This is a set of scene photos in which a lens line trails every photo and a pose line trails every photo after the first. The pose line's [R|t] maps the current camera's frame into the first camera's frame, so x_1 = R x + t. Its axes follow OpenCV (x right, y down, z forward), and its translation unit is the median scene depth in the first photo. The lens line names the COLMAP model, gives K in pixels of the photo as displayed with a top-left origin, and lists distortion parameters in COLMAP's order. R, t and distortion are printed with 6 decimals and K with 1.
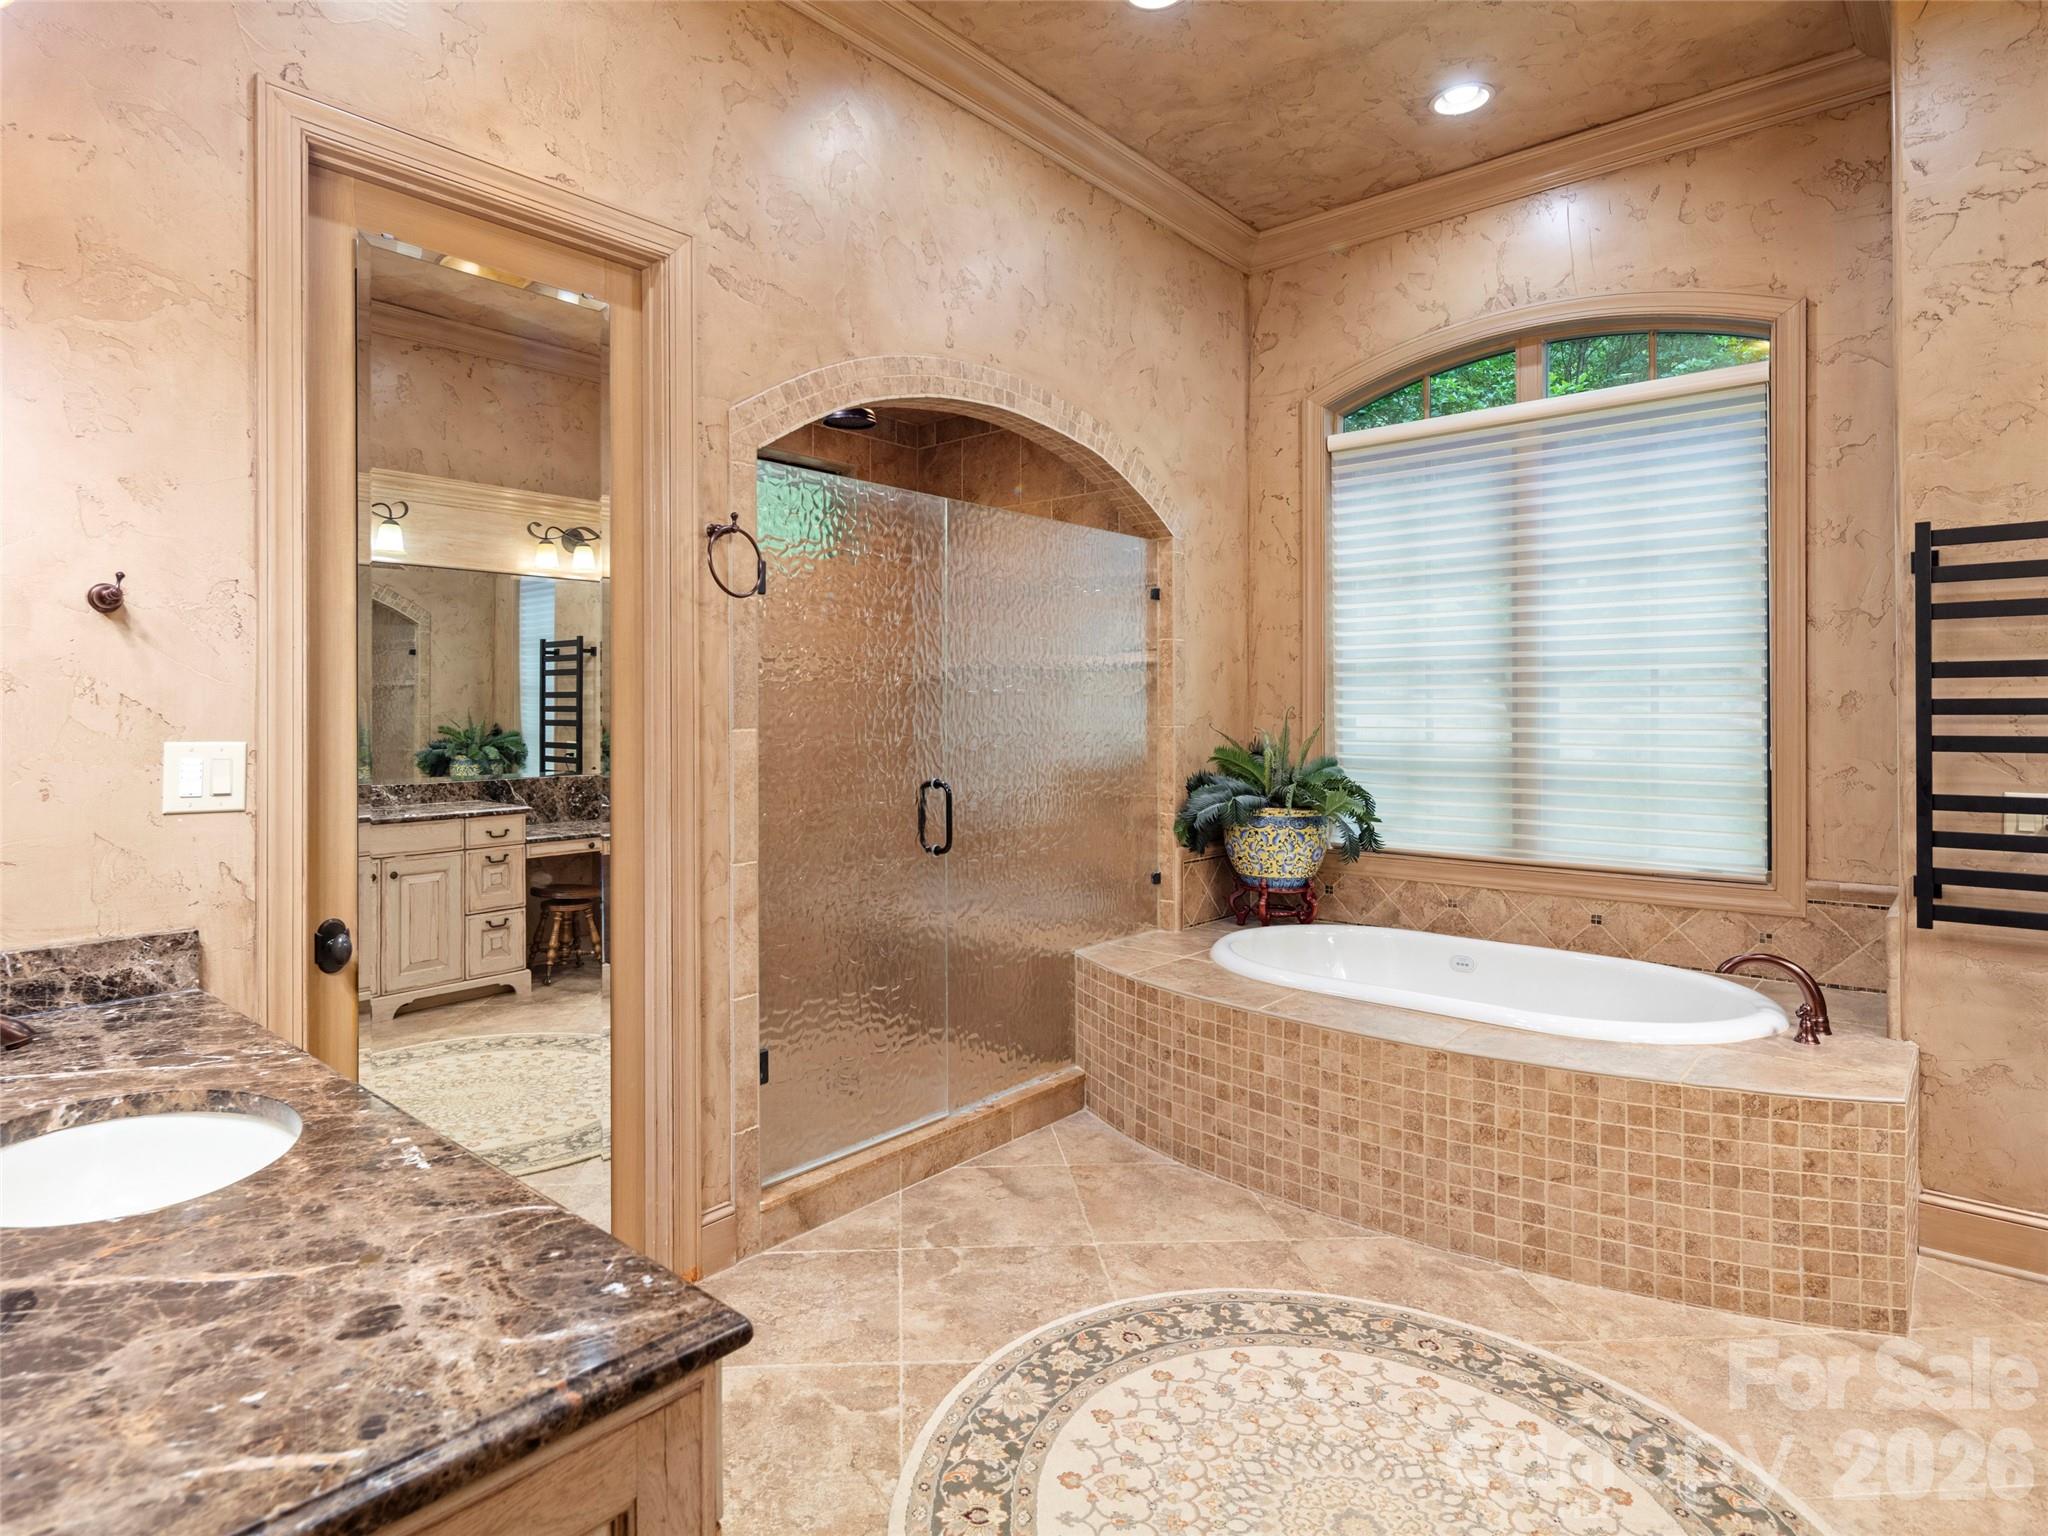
lens RADIAL K [[1129.1, 0, 920.8], [0, 1129.1, 707.5], [0, 0, 1]] dist [-0.000942, -0.000039]
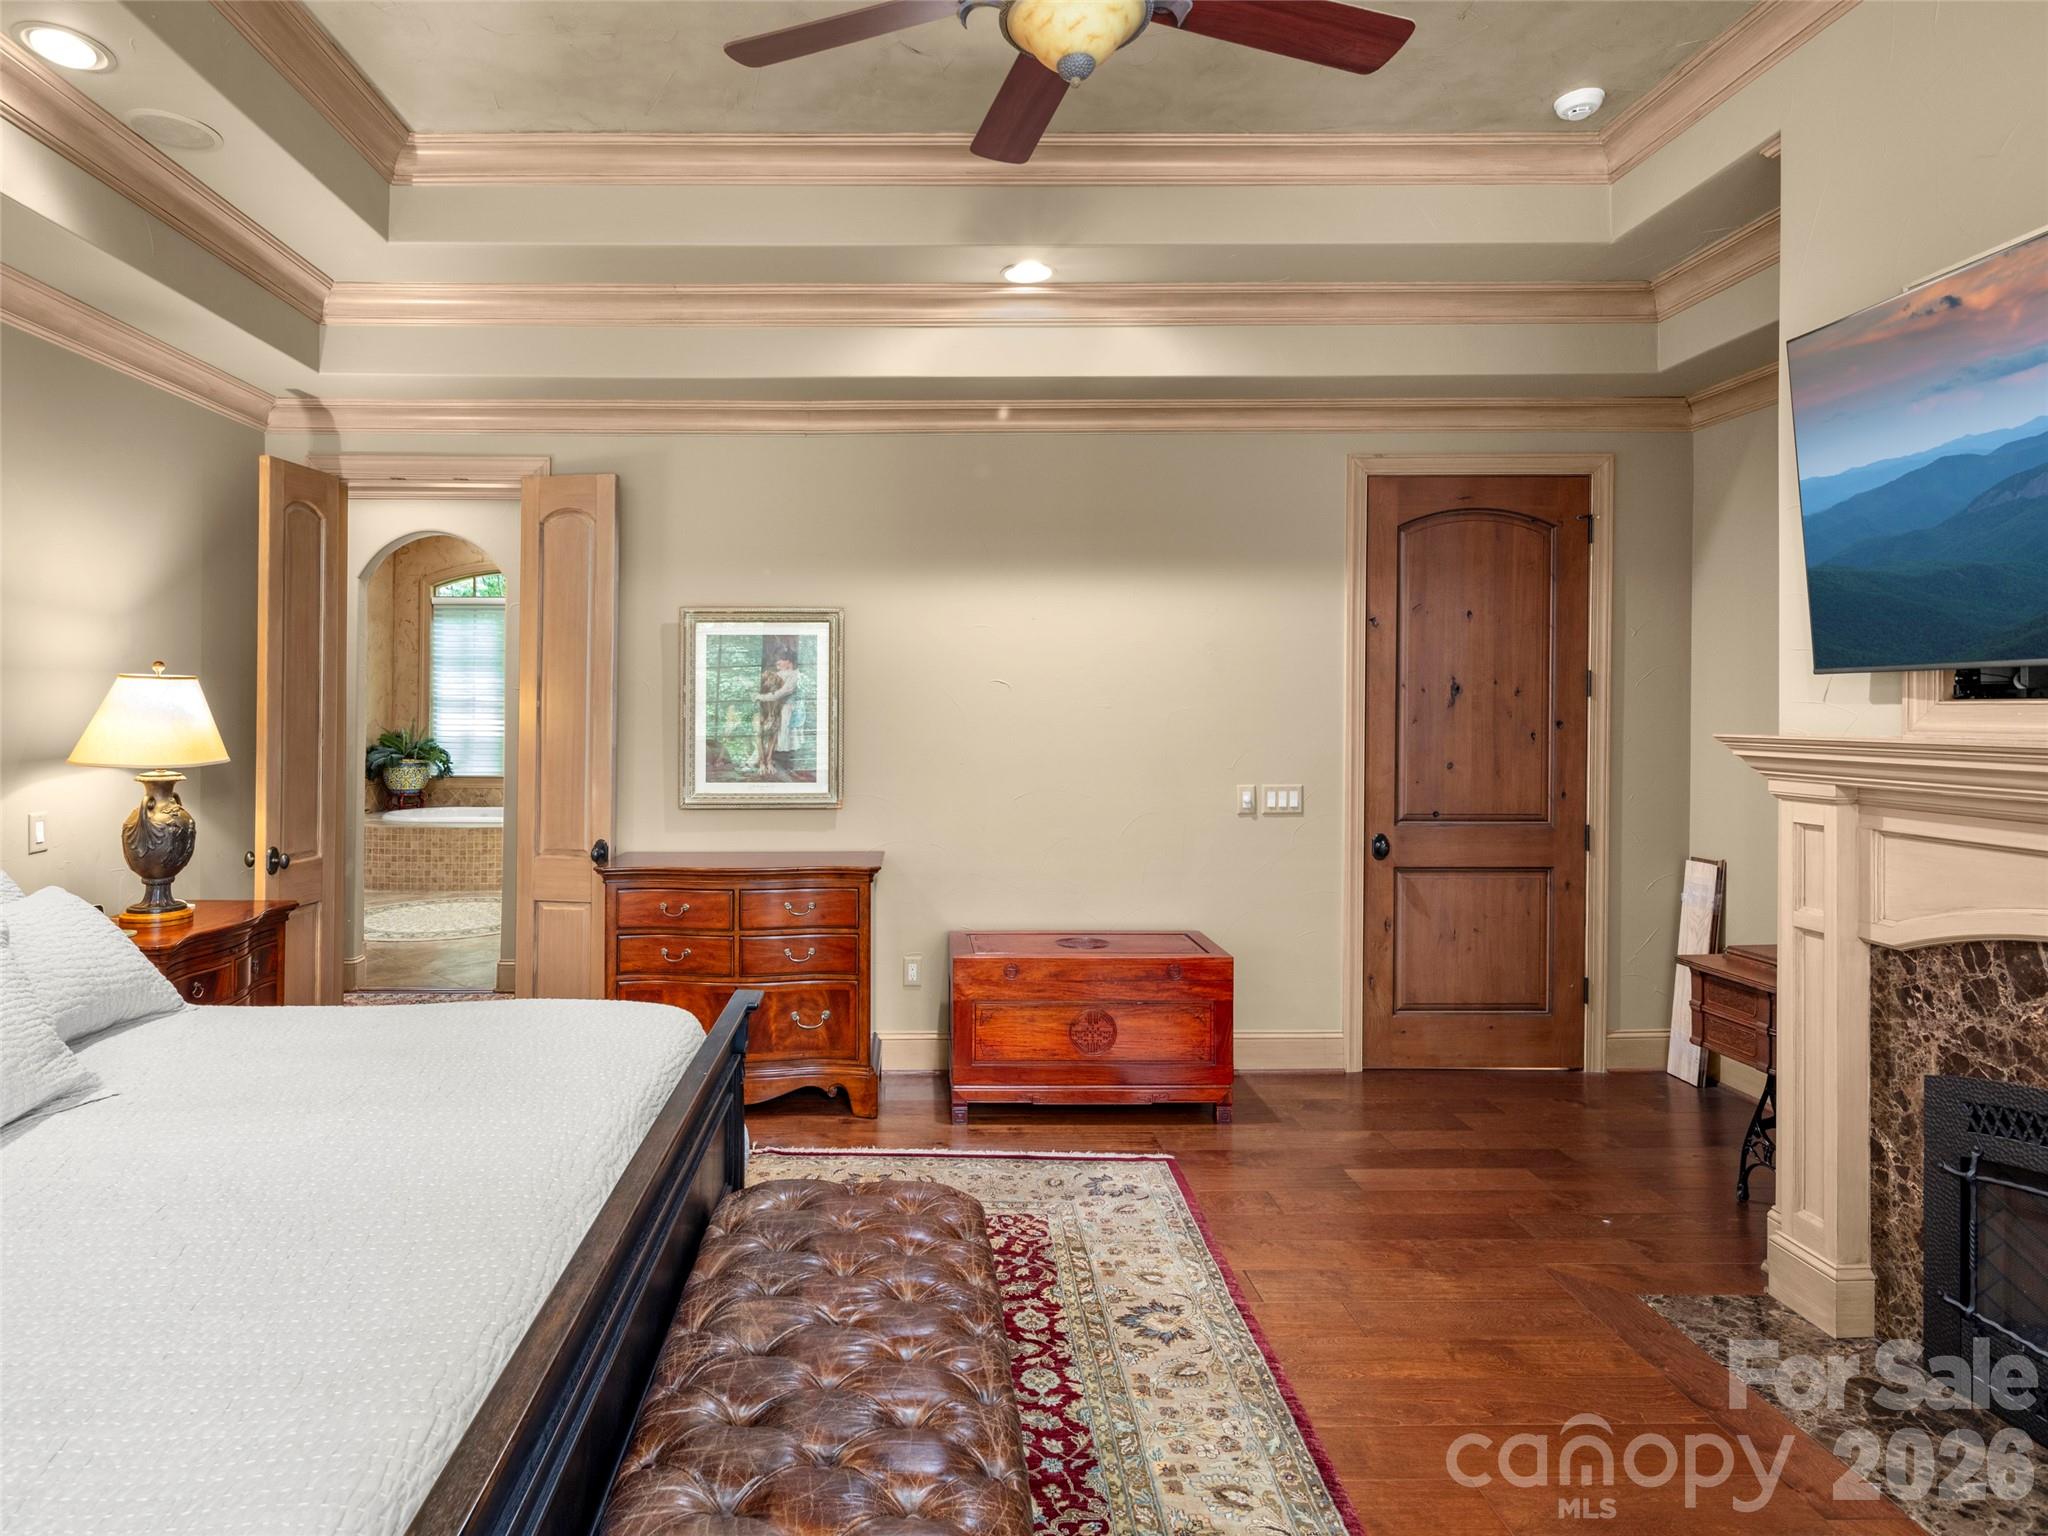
lens RADIAL K [[1129.1, 0, 920.8], [0, 1129.1, 707.5], [0, 0, 1]] dist [-0.000942, -0.000039]
pose [[0.708757, 0.011083, 0.705366, -0.677300], [-0.013319, 0.999909, -0.002328, -0.032229], [-0.705327, -0.007745, 0.708840, -1.633137]]
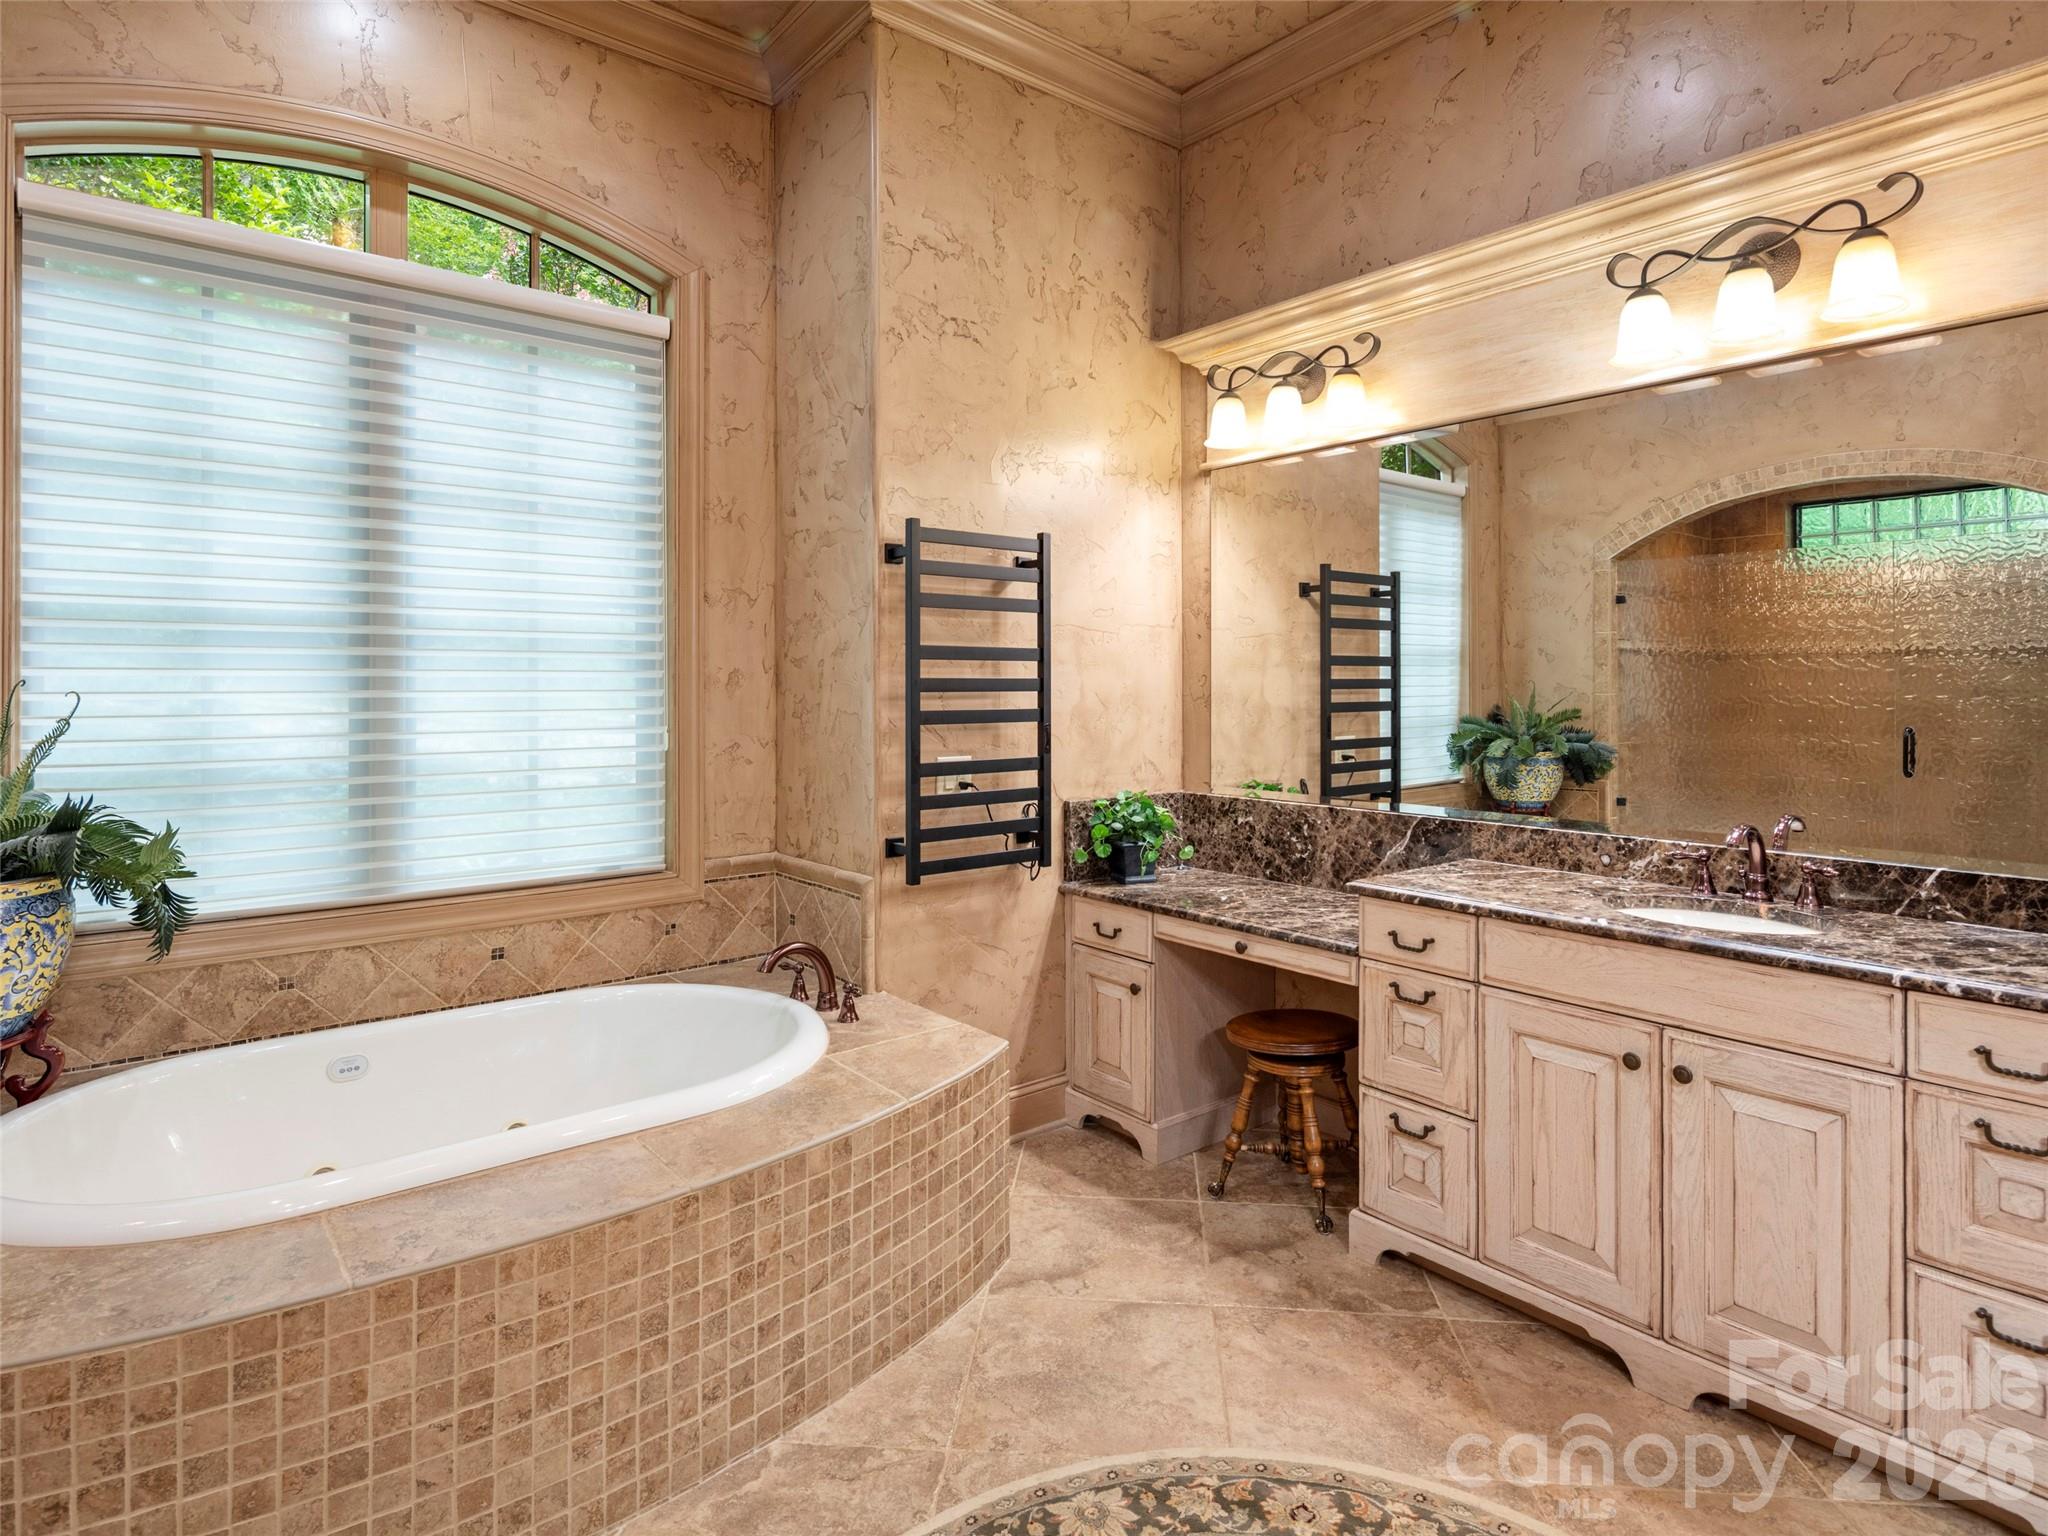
lens RADIAL K [[1132.8, 0, 1030.3], [0, 1132.8, 680.6], [0, 0, 1]] dist [0.010572, -0.007127]
pose [[0.112933, 0.003965, 0.993595, -0.150272], [-0.004816, 0.999982, -0.003443, -0.001422], [-0.993591, -0.004397, 0.112950, 0.558932]]
